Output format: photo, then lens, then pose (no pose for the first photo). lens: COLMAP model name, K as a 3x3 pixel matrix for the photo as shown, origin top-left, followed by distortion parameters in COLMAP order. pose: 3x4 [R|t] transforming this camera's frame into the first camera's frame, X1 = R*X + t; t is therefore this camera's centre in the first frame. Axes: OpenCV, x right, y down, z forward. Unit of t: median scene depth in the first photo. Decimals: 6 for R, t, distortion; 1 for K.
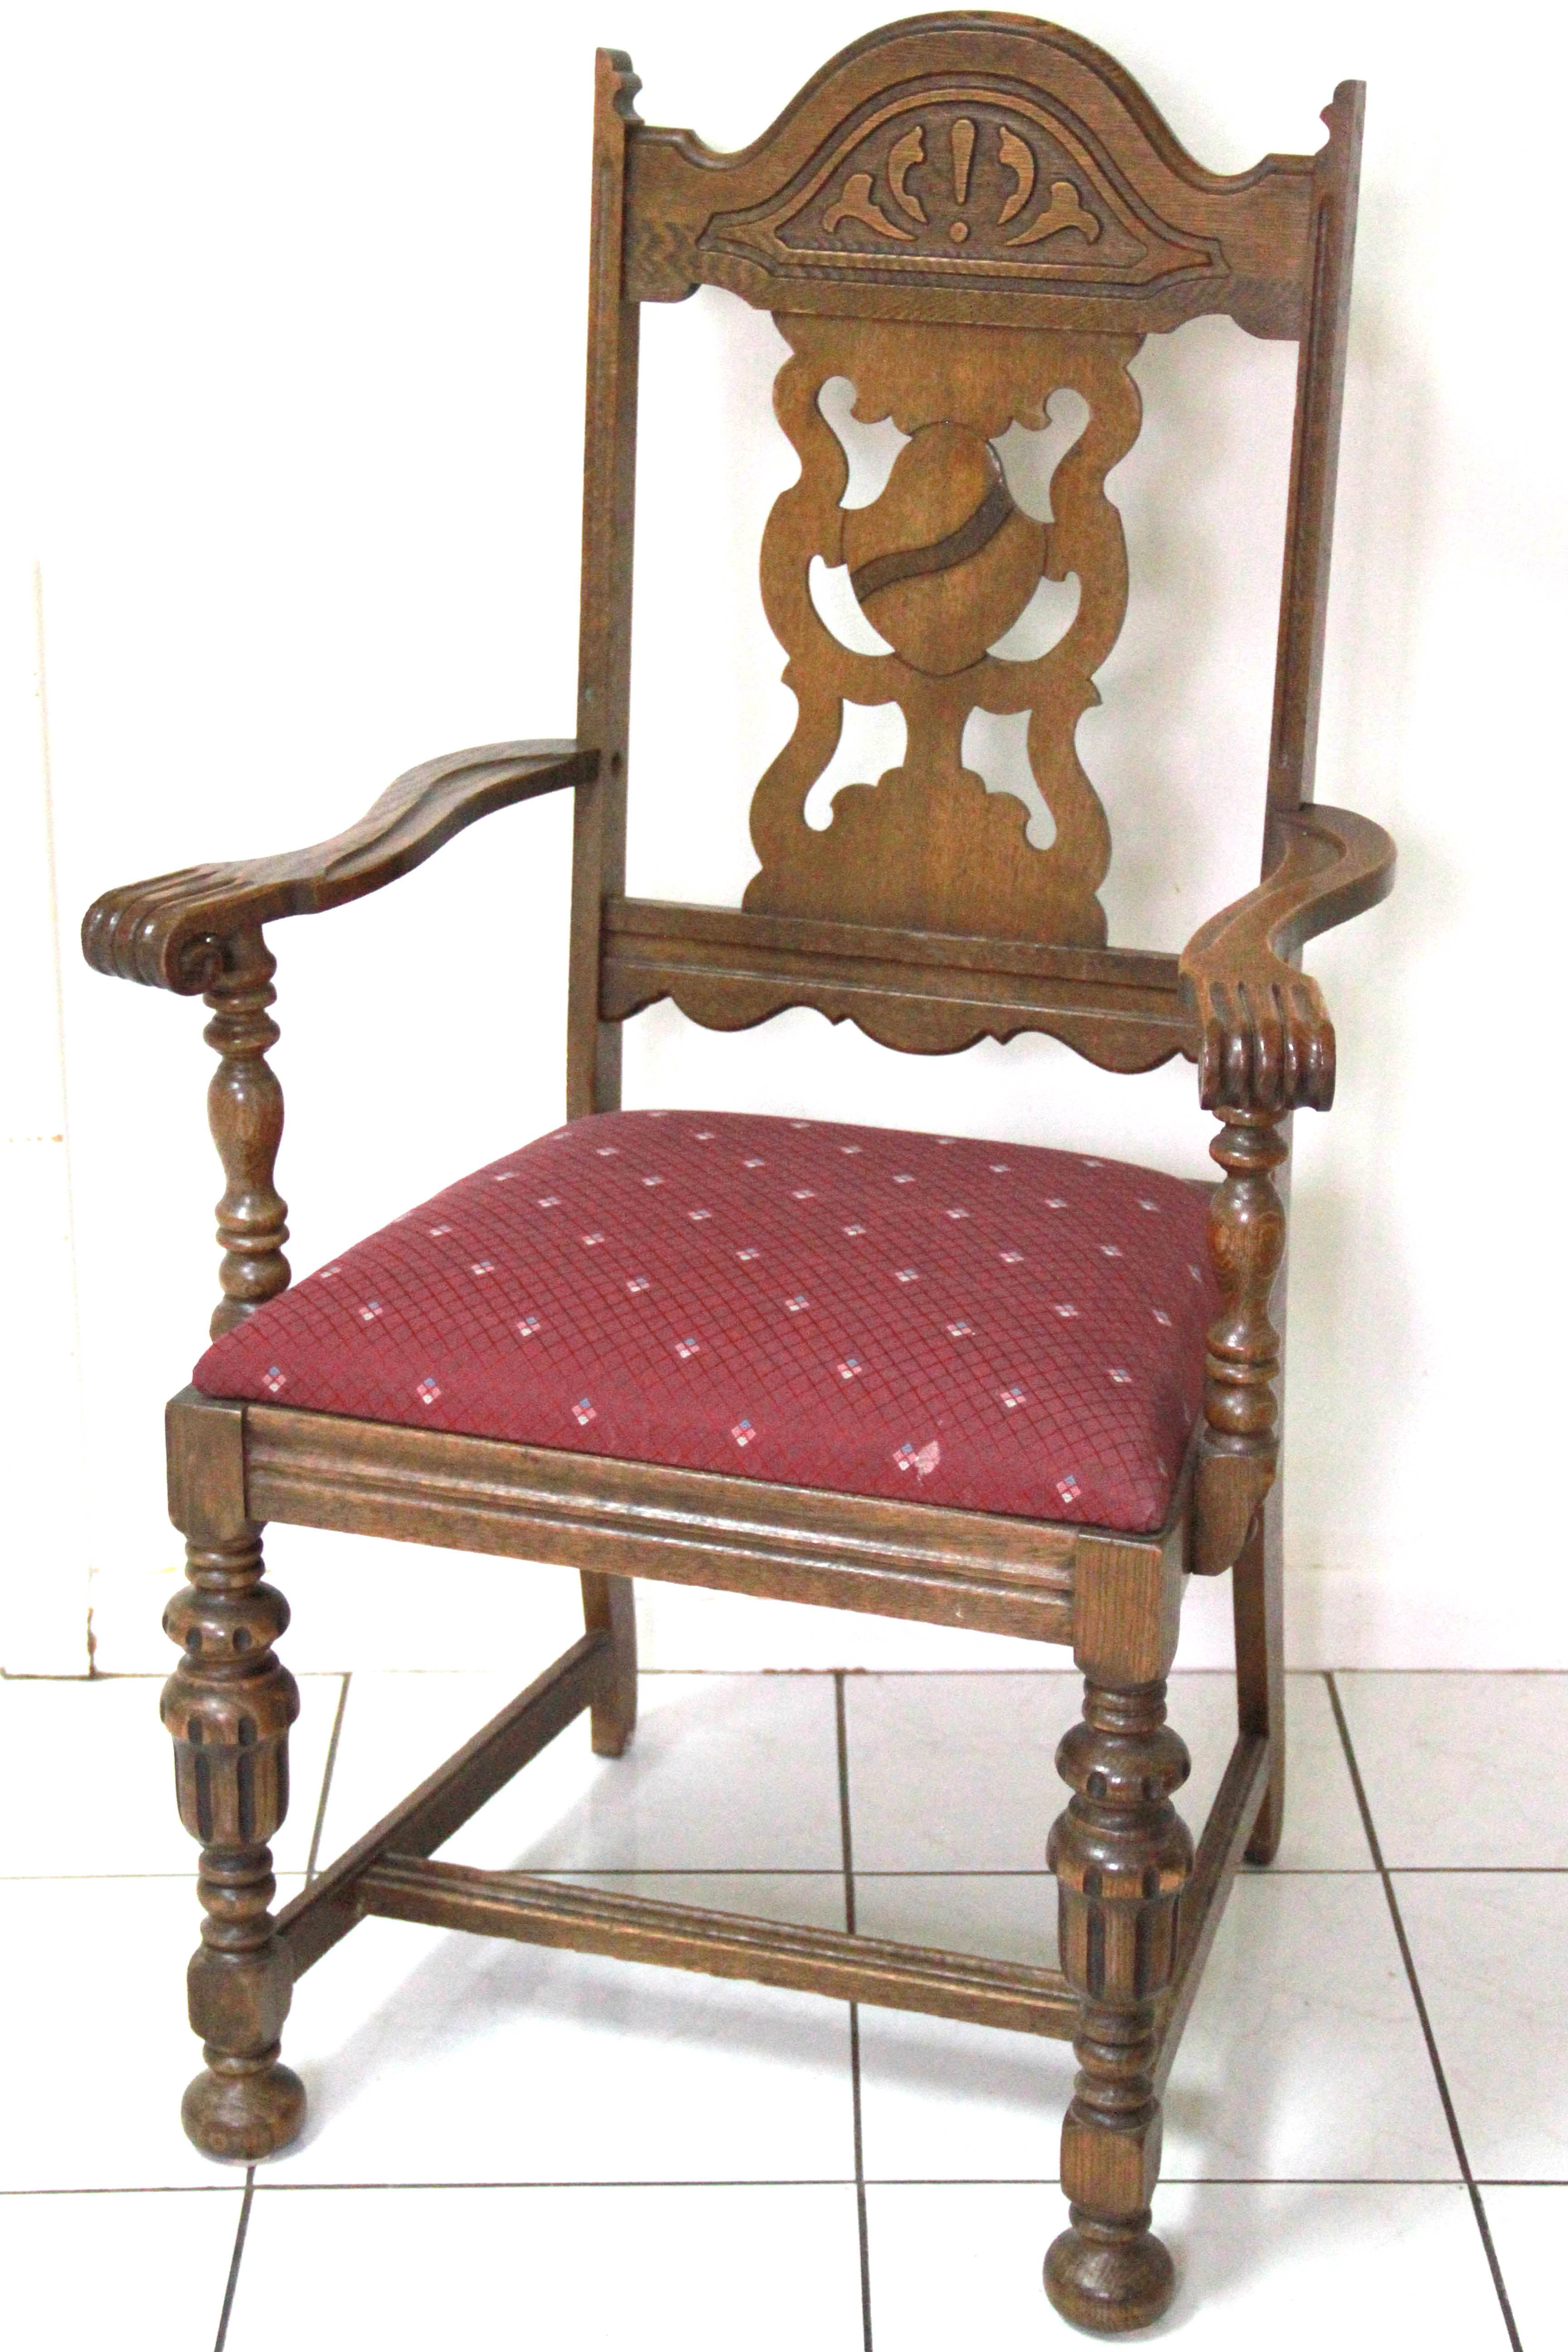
lens RADIAL K [[3892.1, 0, 784.0], [0, 3892.1, 1176.0], [0, 0, 1]] dist [0.234574, -0.092616]
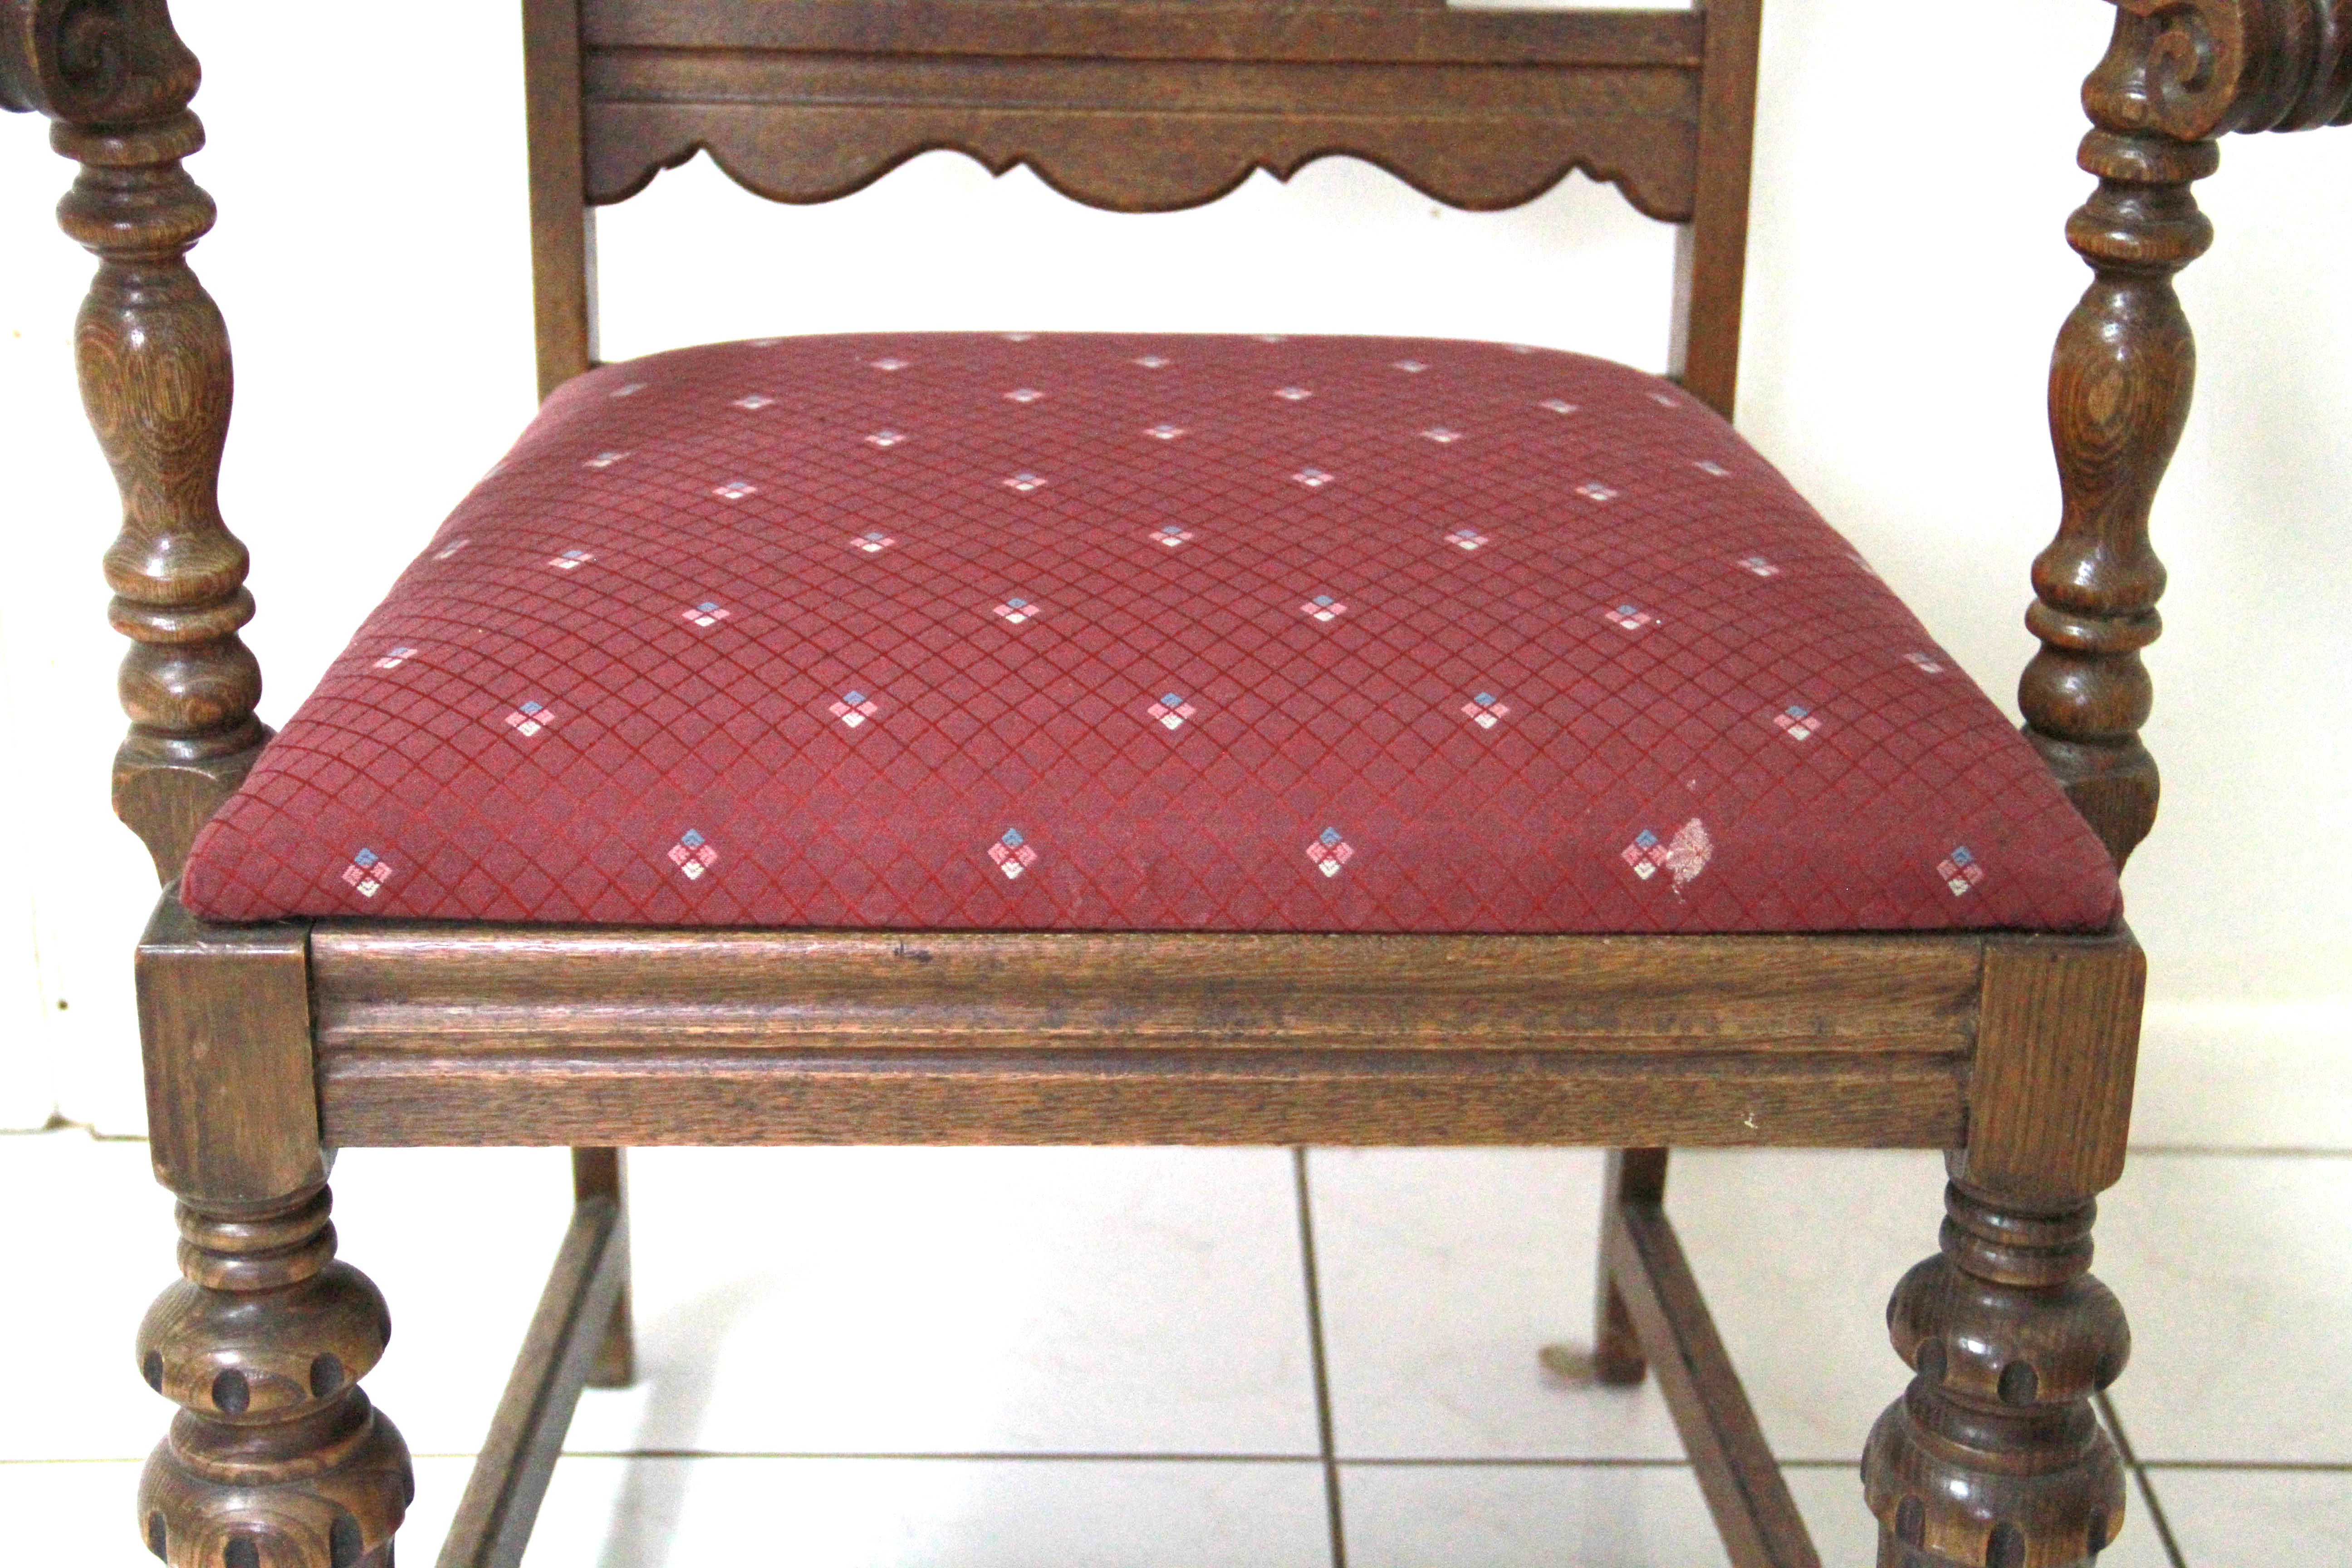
lens RADIAL K [[3892.1, 0, 1304.1], [0, 3892.1, 792.3], [0, 0, 1]] dist [0.234574, -0.092616]
pose [[0.943296, -0.131139, 0.304951, -0.168456], [0.110094, 0.990255, 0.085290, 0.011299], [-0.313164, -0.046881, 0.948541, 0.473051]]
